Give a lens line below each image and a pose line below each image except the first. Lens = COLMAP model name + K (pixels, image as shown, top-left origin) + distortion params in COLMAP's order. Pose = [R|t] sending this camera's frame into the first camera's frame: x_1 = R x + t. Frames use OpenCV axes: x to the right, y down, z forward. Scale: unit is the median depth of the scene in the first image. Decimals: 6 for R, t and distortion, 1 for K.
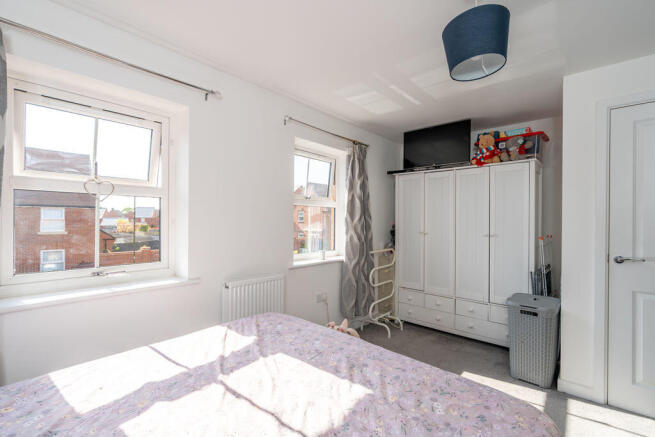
lens RADIAL K [[310.6, 0, 327.5], [0, 310.6, 218.5], [0, 0, 1]] dist [0.002628, 0.000254]
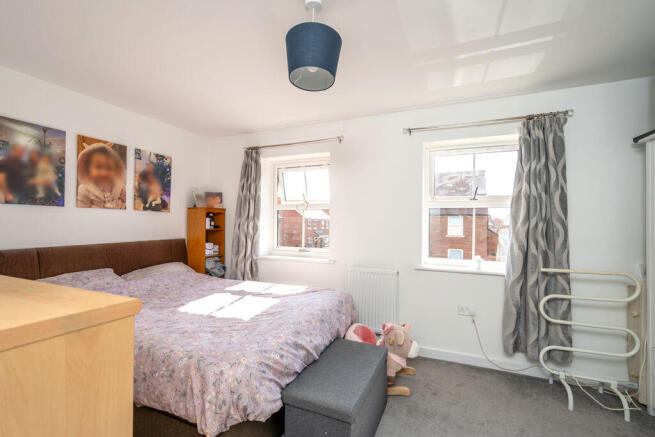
lens RADIAL K [[301.8, 0, 316.0], [0, 301.8, 225.7], [0, 0, 1]] dist [0.001312, 0.000228]
pose [[0.268316, 0.000279, -0.963331, 0.709349], [-0.000457, 1.000000, 0.000162, 0.011492], [0.963331, 0.000396, 0.268316, 0.352766]]
